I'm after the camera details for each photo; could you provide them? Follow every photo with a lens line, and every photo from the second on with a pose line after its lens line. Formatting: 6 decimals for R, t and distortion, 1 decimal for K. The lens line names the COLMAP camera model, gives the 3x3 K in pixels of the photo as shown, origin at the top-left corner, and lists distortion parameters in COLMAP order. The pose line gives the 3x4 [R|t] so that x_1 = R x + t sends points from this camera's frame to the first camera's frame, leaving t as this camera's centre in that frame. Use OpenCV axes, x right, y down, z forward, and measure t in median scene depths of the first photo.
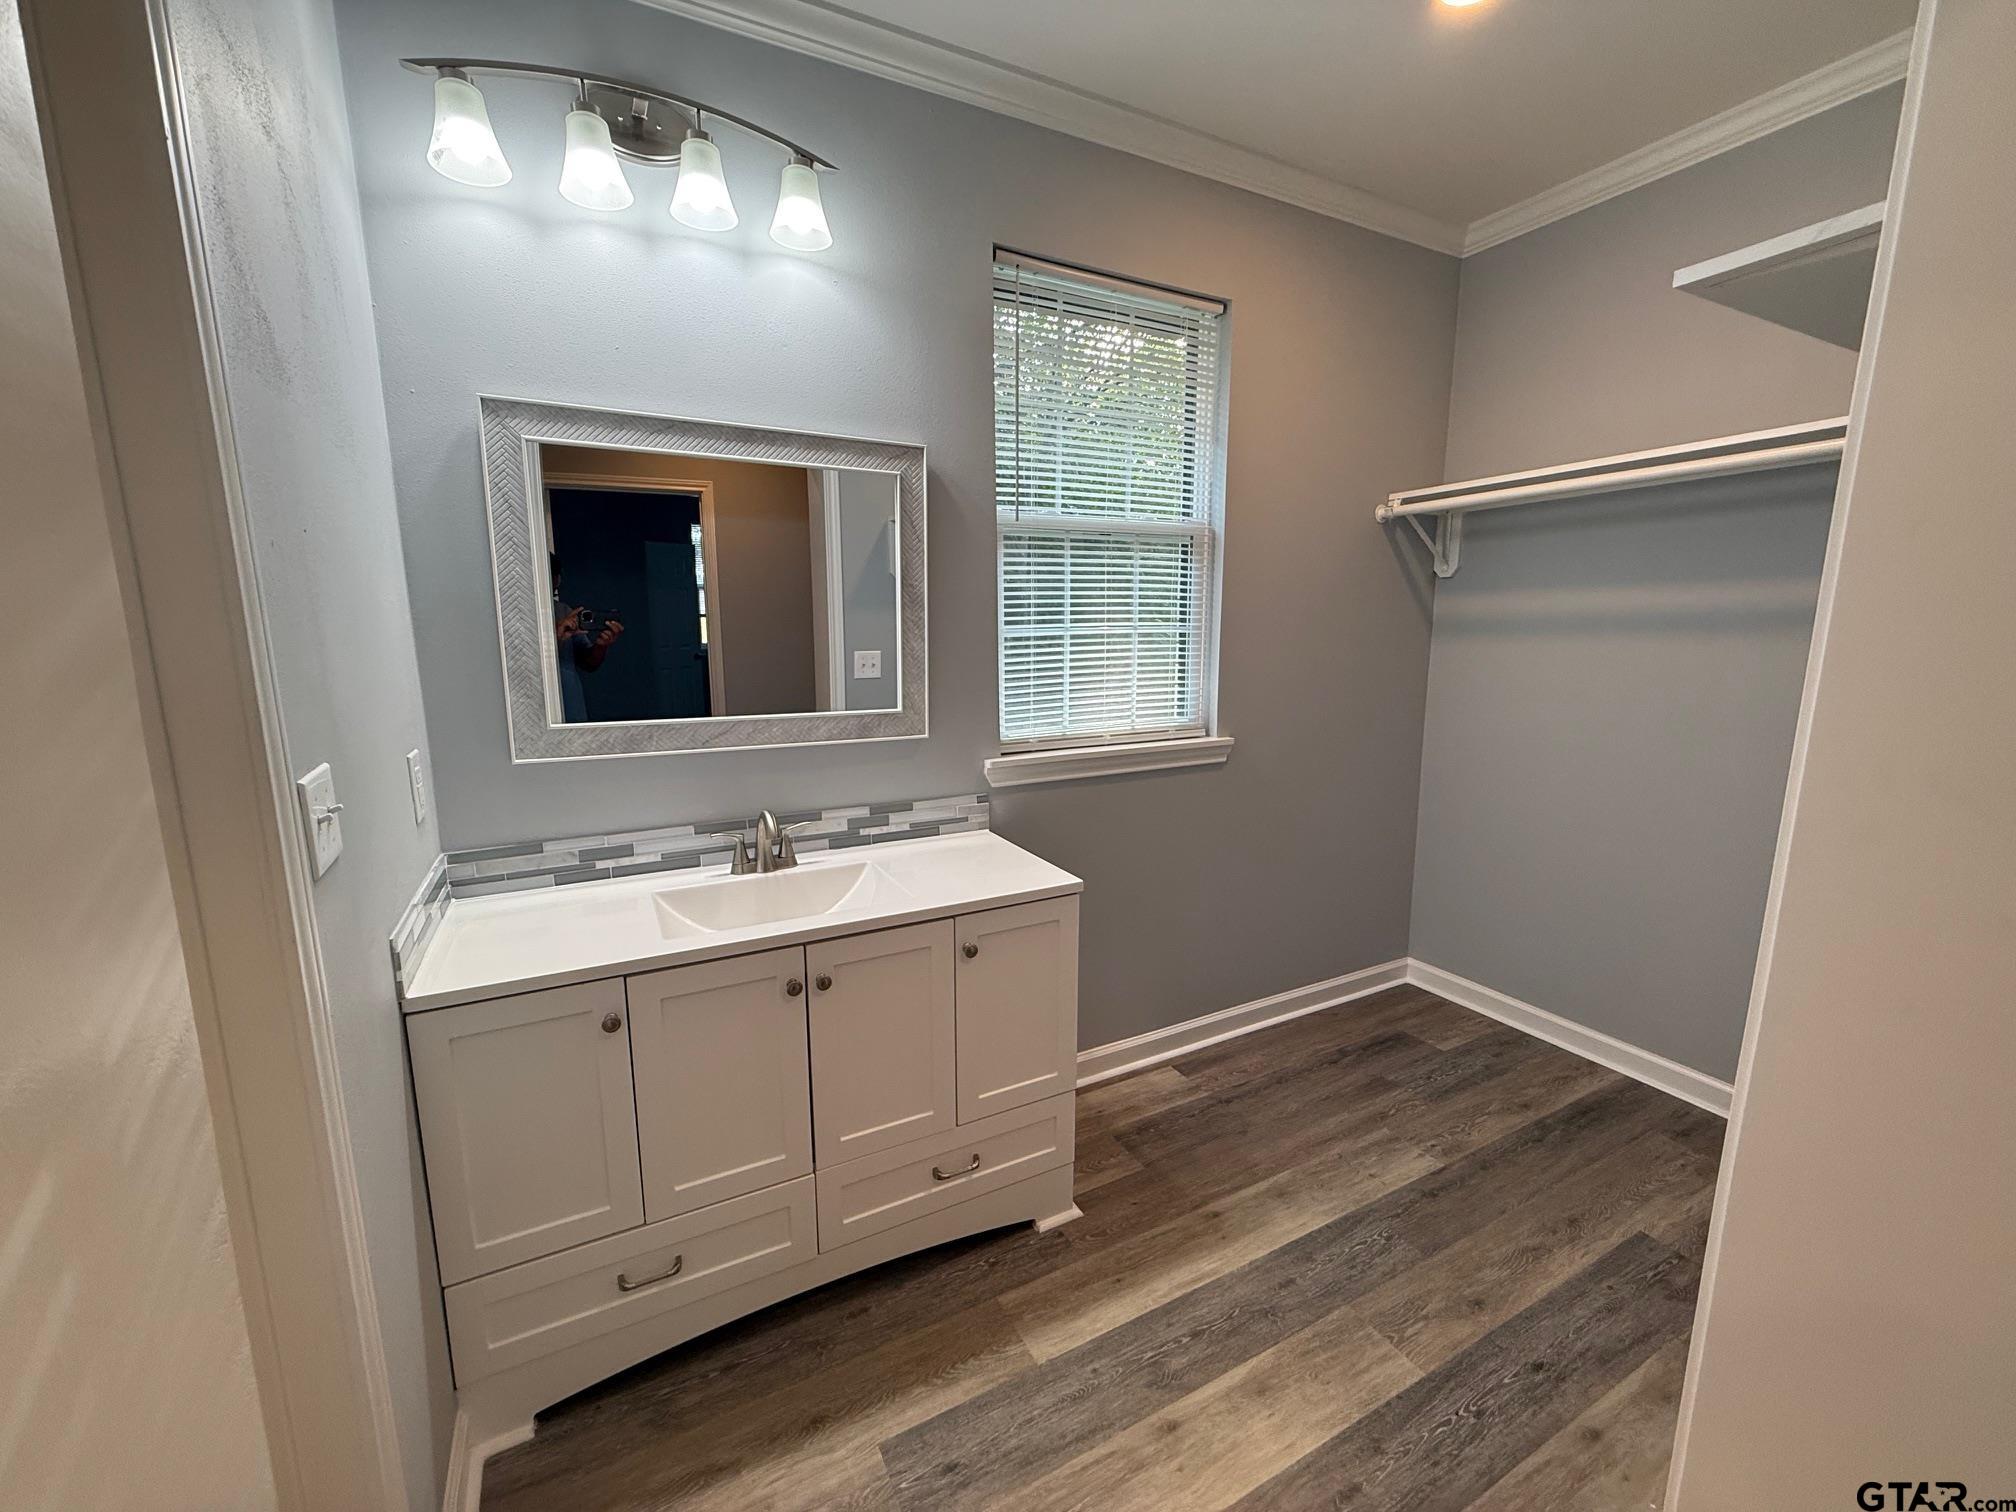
lens RADIAL K [[802.7, 0, 1007.1], [0, 802.7, 763.1], [0, 0, 1]] dist [-0.000369, 0.000271]
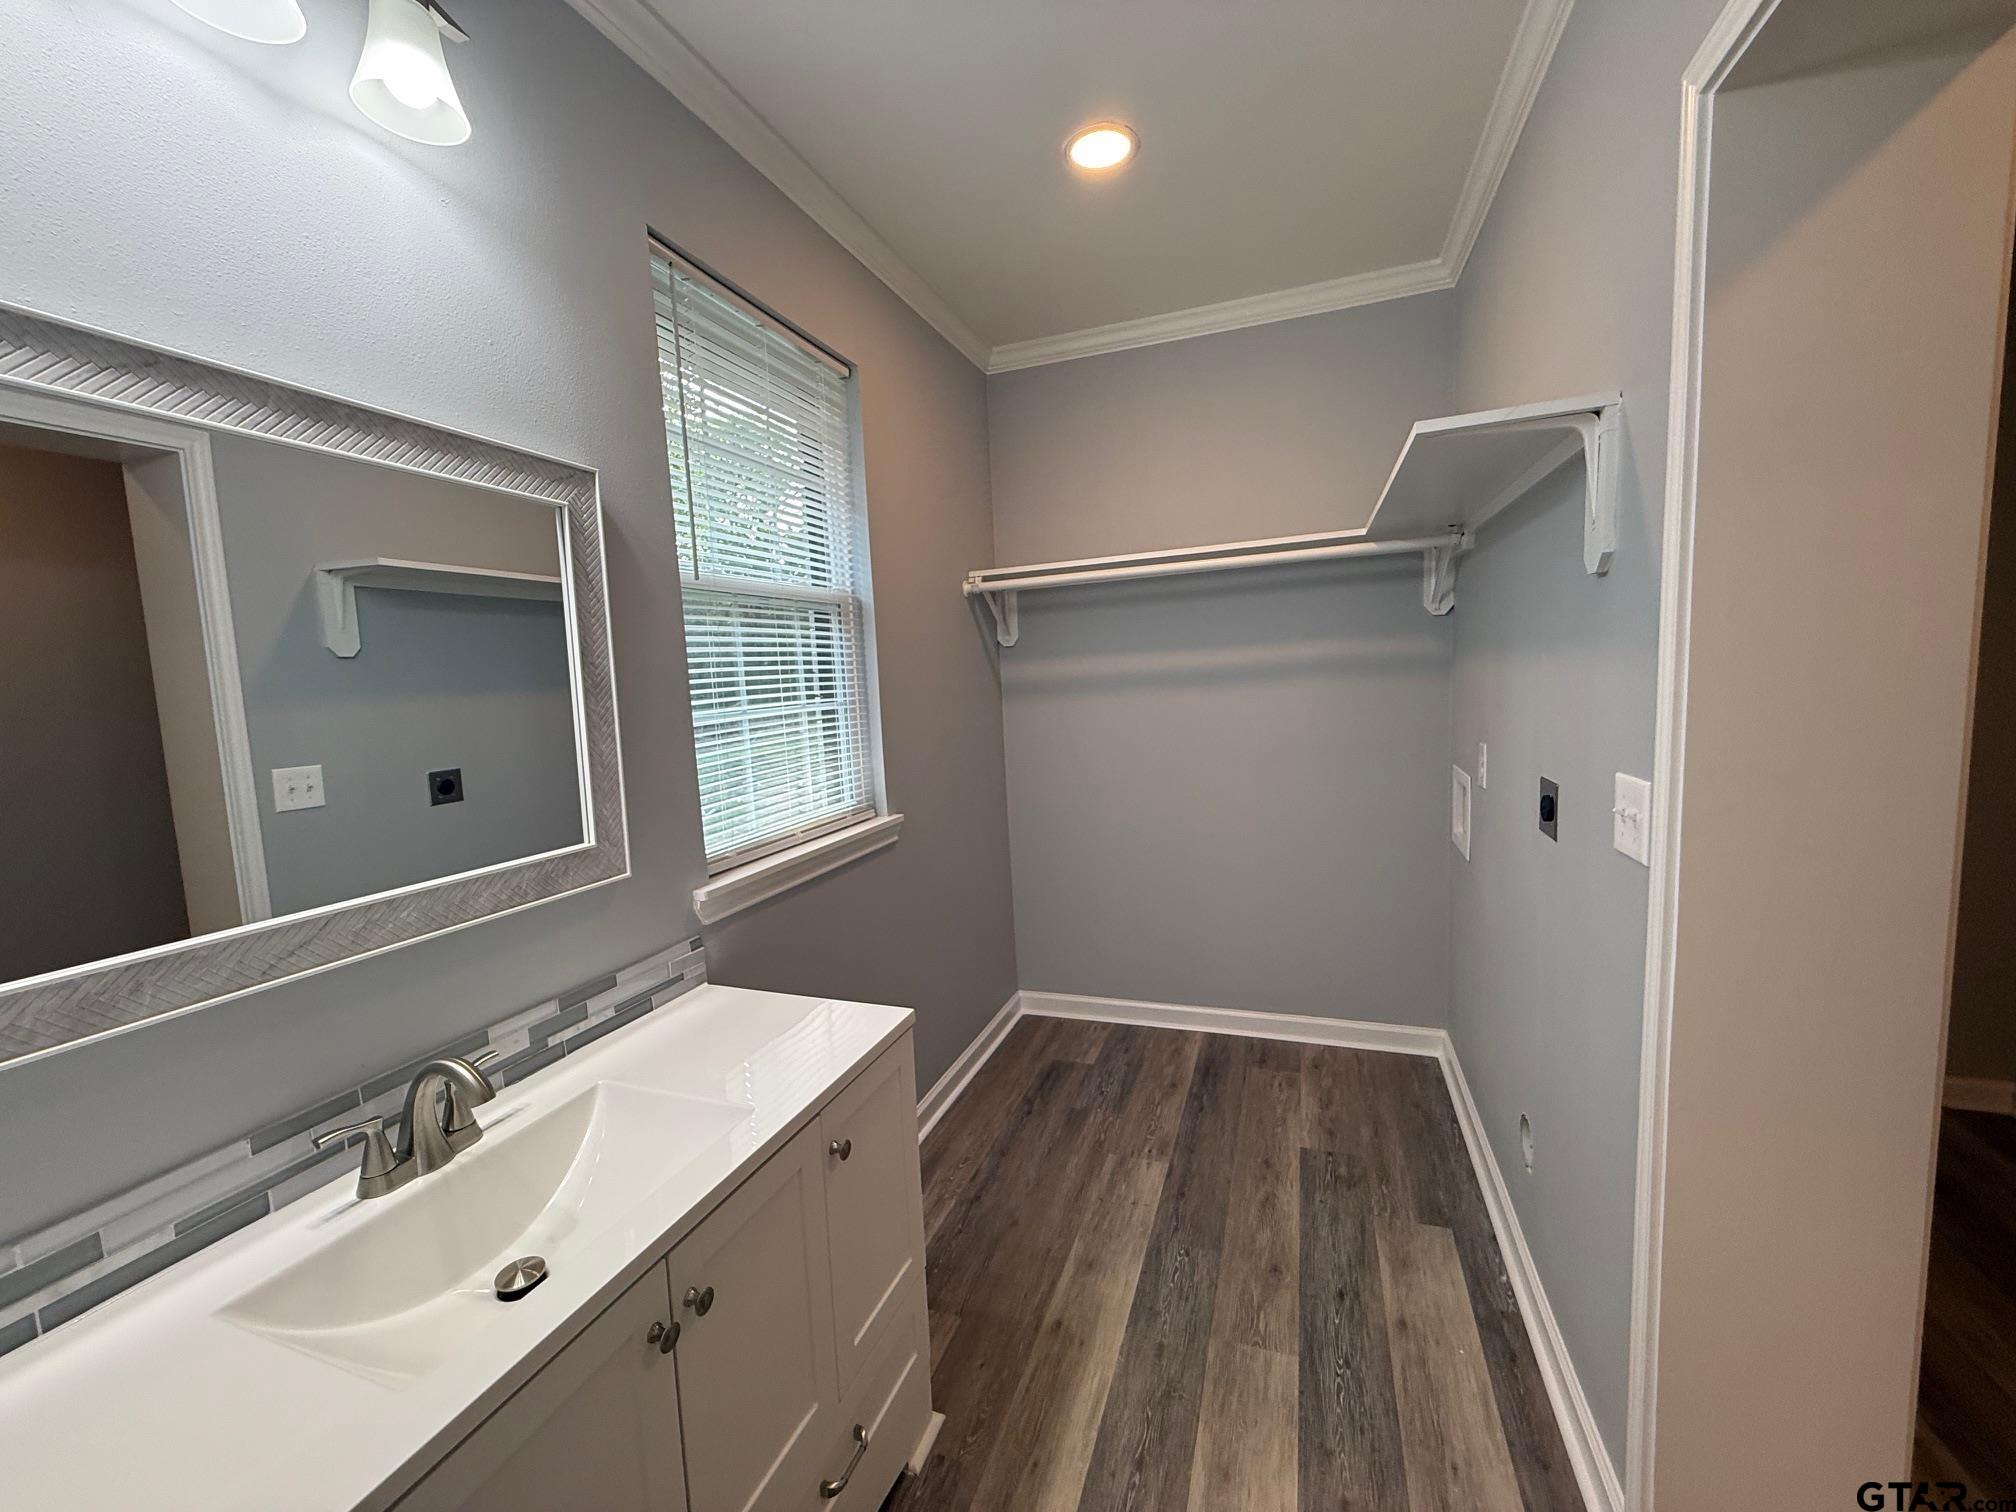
lens RADIAL K [[802.7, 0, 992.8], [0, 802.7, 763.4], [0, 0, 1]] dist [-0.000369, 0.000271]
pose [[0.741094, -0.105463, 0.663066, -0.316198], [0.162588, 0.986382, -0.024833, -0.059869], [-0.651417, 0.126210, 0.748149, 0.253886]]
